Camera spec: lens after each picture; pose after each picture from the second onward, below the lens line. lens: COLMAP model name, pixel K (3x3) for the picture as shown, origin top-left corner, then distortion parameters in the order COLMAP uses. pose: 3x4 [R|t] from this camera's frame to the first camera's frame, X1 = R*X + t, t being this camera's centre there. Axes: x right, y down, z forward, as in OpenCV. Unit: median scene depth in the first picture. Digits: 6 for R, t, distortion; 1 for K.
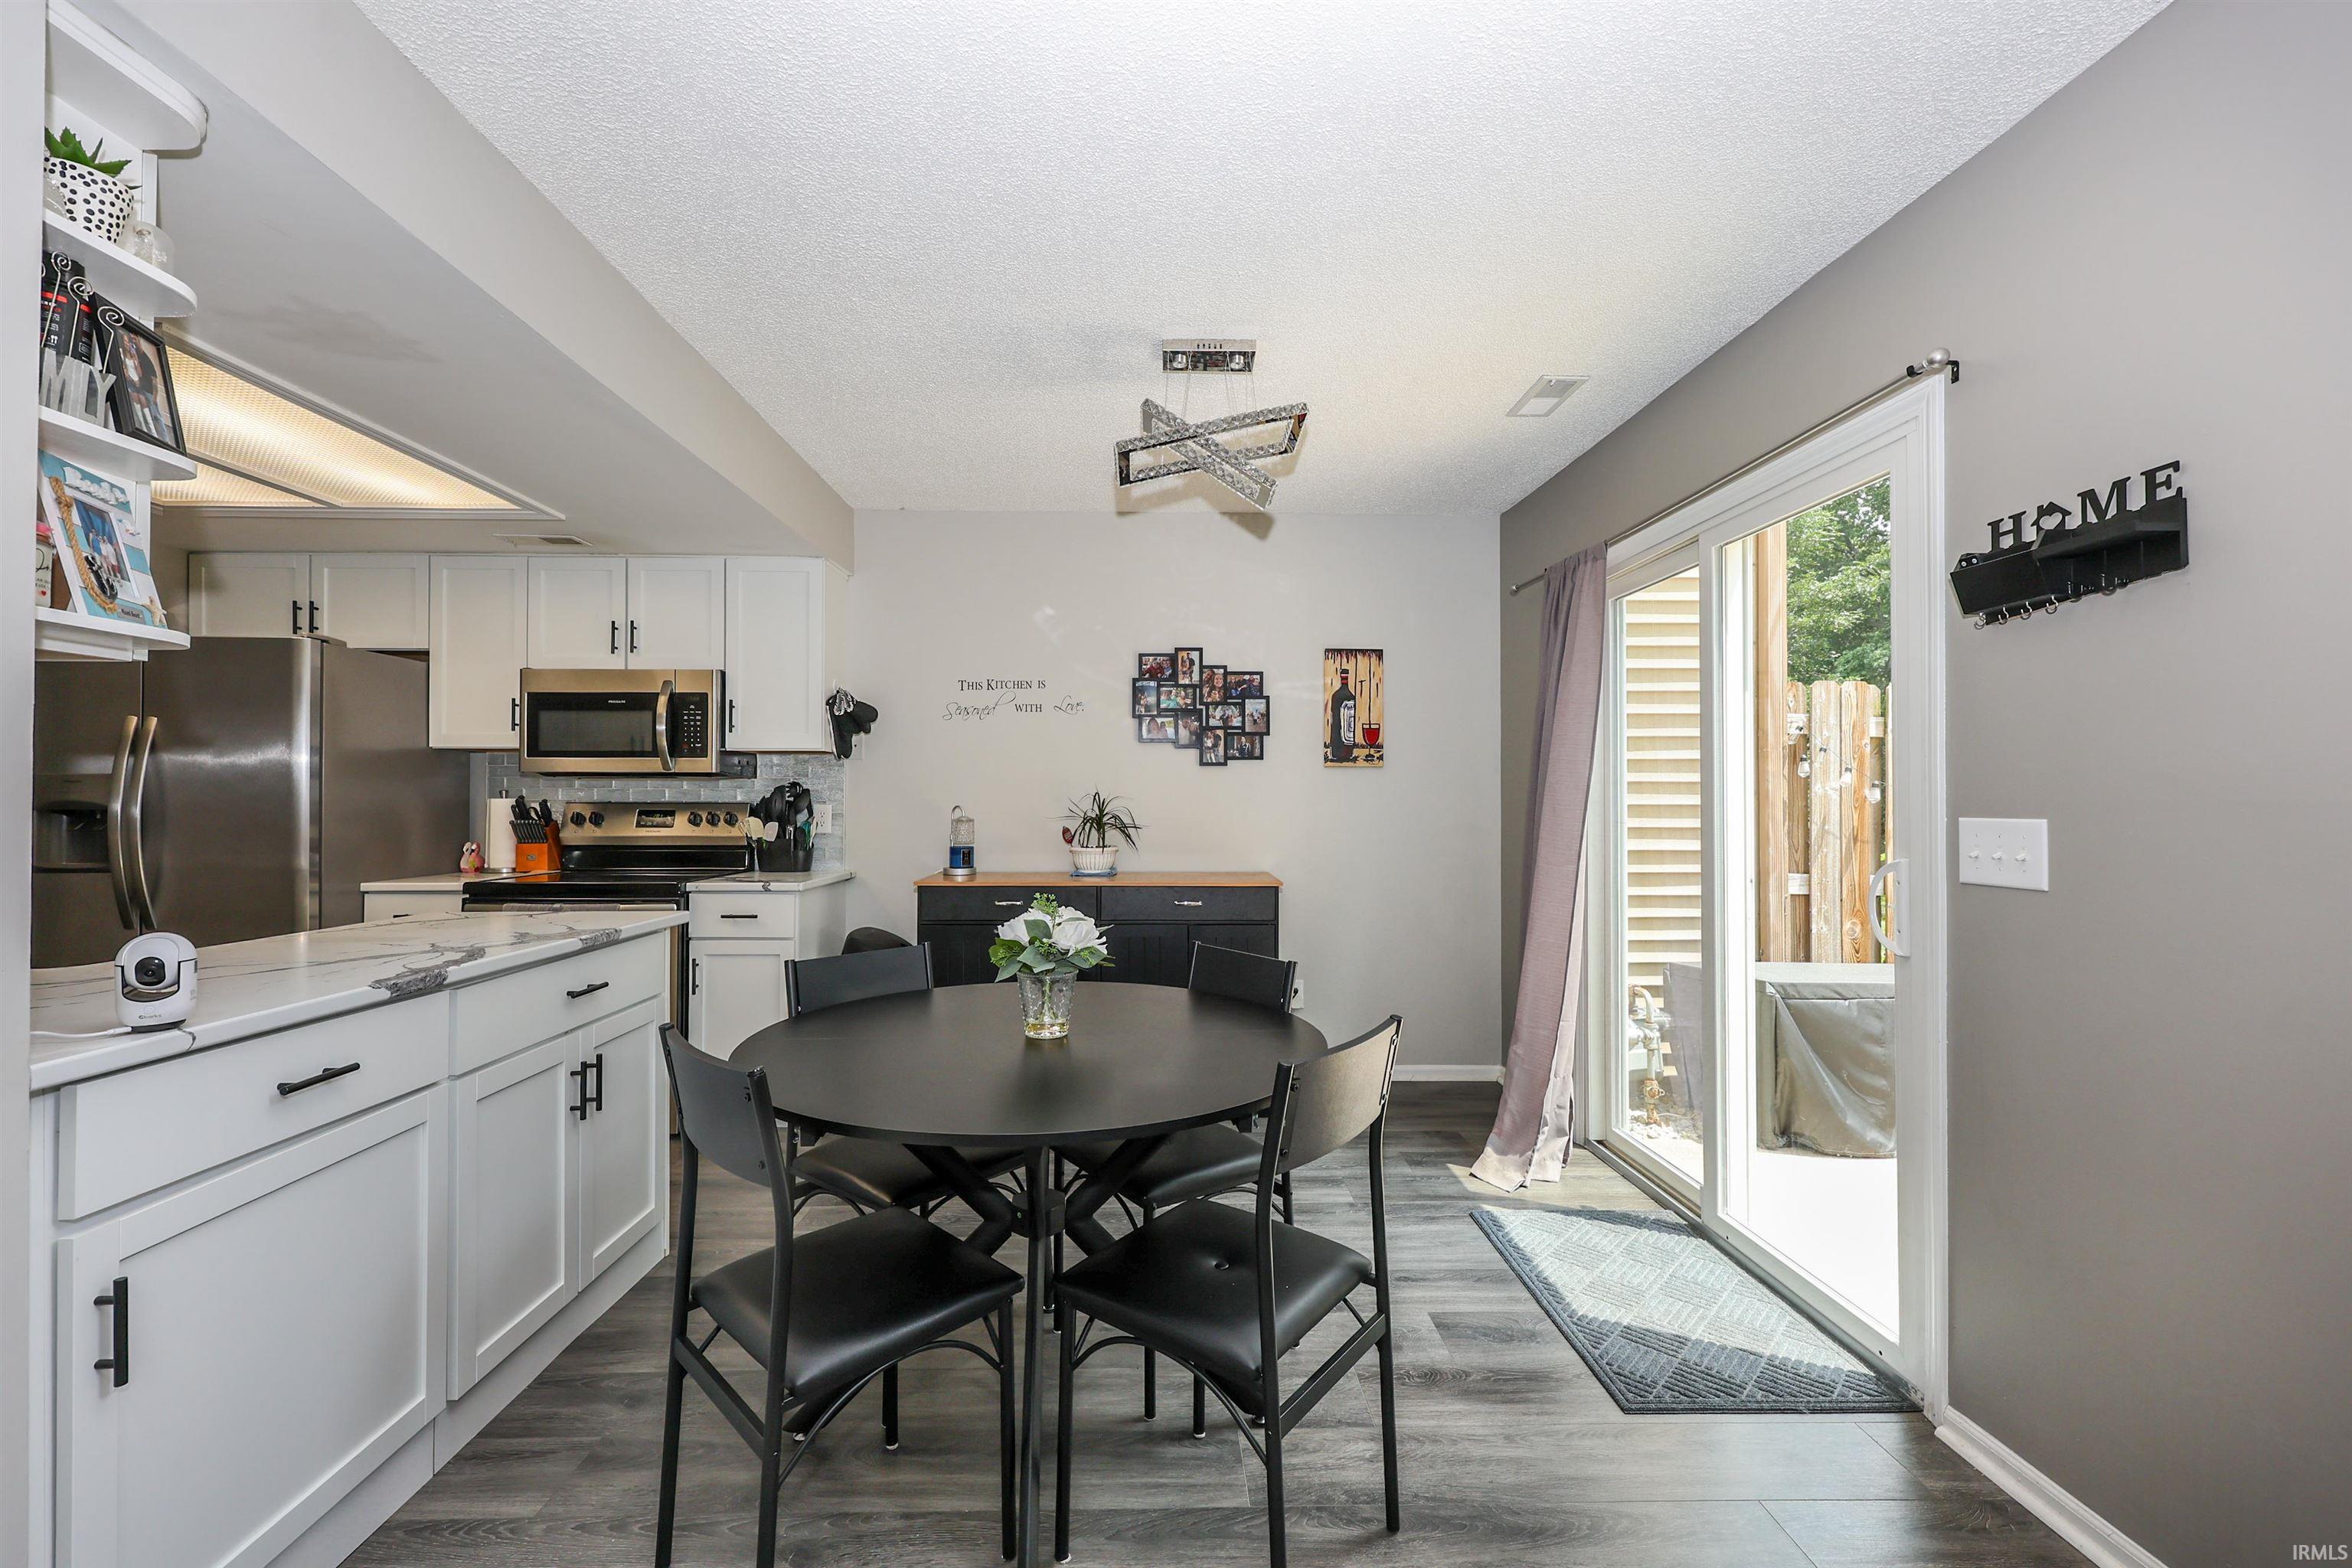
lens RADIAL K [[970.4, 0, 1169.3], [0, 970.4, 788.9], [0, 0, 1]] dist [0.005023, 0.000412]
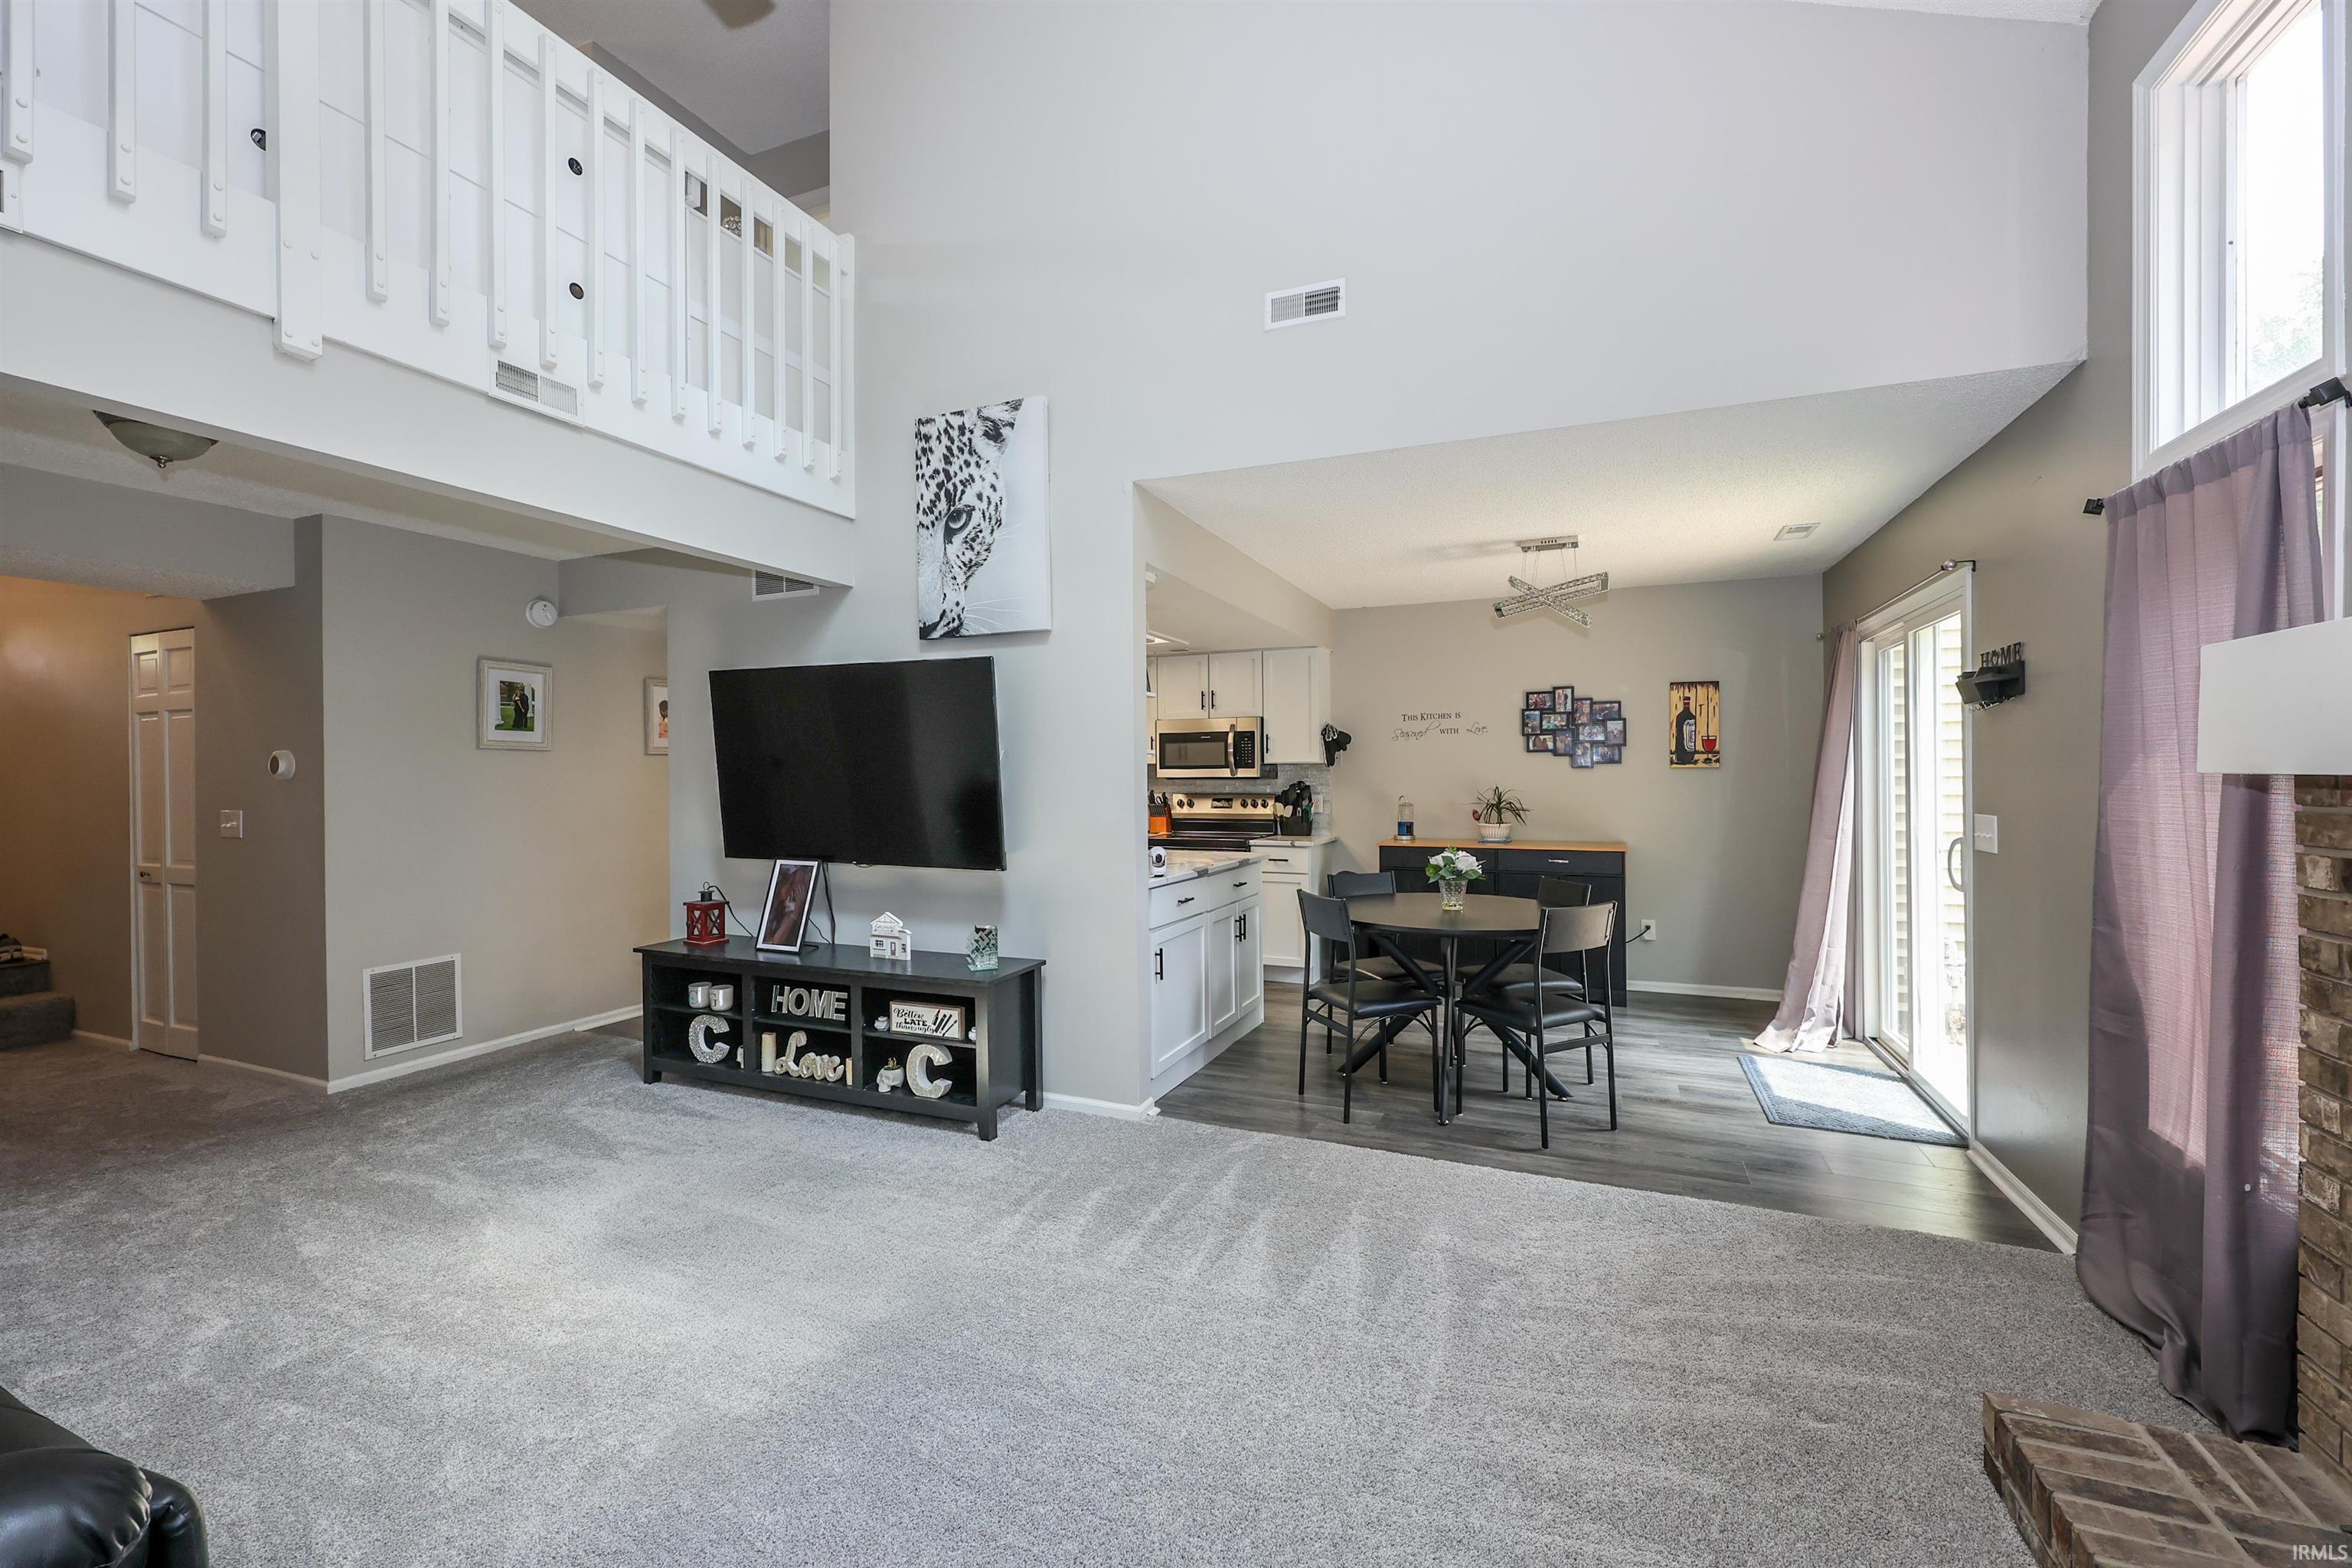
lens RADIAL K [[970.4, 0, 1136.9], [0, 970.4, 779.9], [0, 0, 1]] dist [0.005023, 0.000412]
pose [[0.892425, -0.007103, -0.451139, 0.109225], [0.015177, 0.999783, 0.014282, -0.038055], [0.450940, -0.019593, 0.892339, -0.607146]]
